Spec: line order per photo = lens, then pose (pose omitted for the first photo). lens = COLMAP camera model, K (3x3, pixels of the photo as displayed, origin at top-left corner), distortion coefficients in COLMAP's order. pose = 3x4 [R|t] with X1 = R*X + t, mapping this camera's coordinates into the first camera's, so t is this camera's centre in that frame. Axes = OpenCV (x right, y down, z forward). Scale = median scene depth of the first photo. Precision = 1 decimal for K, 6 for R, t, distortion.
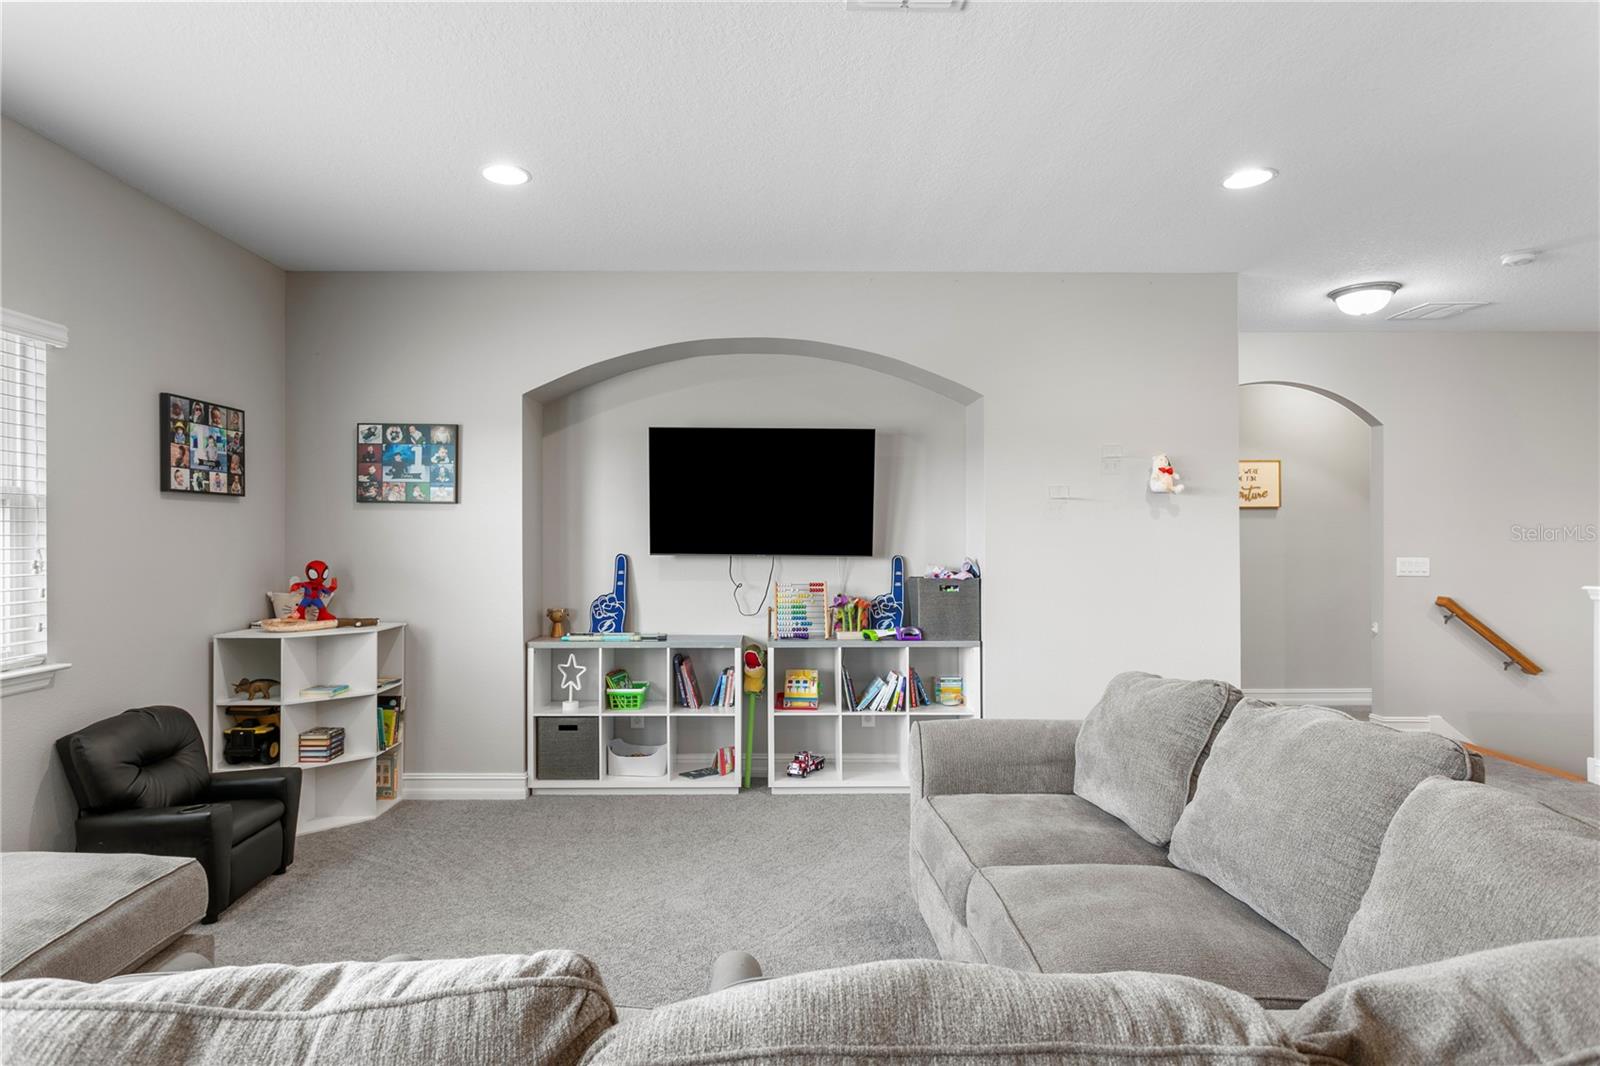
lens RADIAL K [[862.1, 0, 776.0], [0, 862.1, 533.4], [0, 0, 1]] dist [-0.000540, -0.000004]
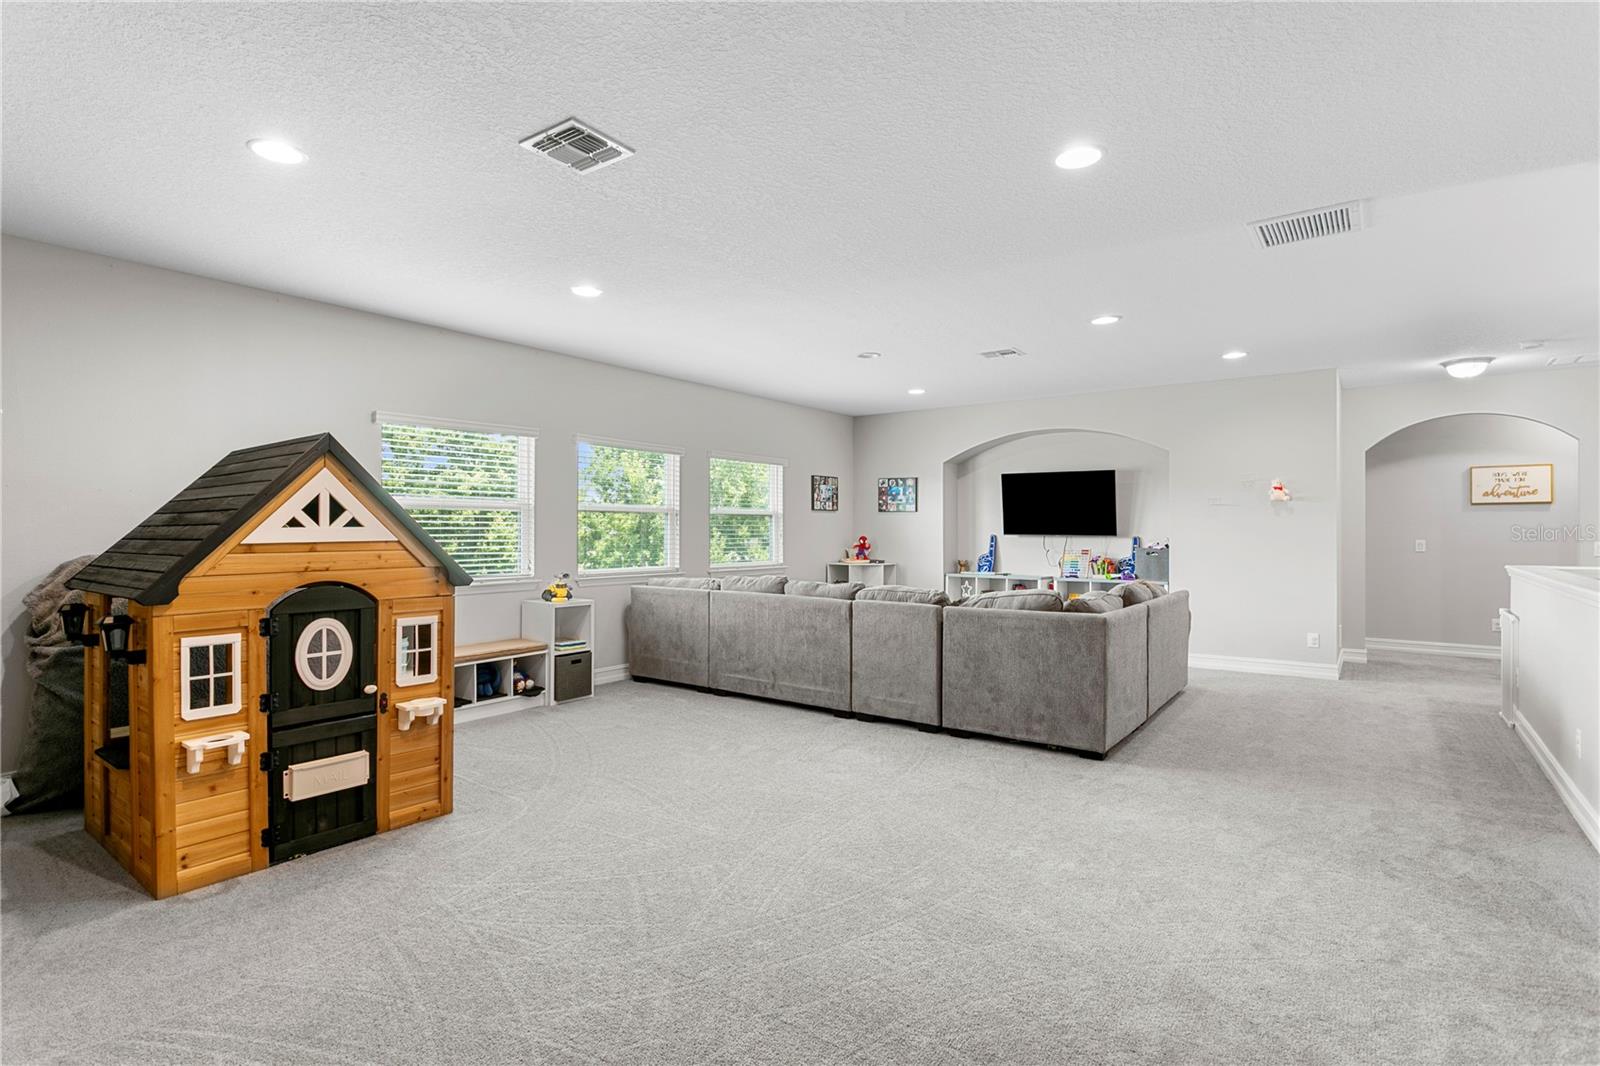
lens RADIAL K [[790.4, 0, 771.2], [0, 790.4, 535.5], [0, 0, 1]] dist [-0.002514, 0.001479]
pose [[0.788129, 0.006185, -0.615479, 0.623933], [0.002473, 0.999910, 0.013215, -0.000365], [0.615505, -0.011937, 0.788042, -0.903102]]
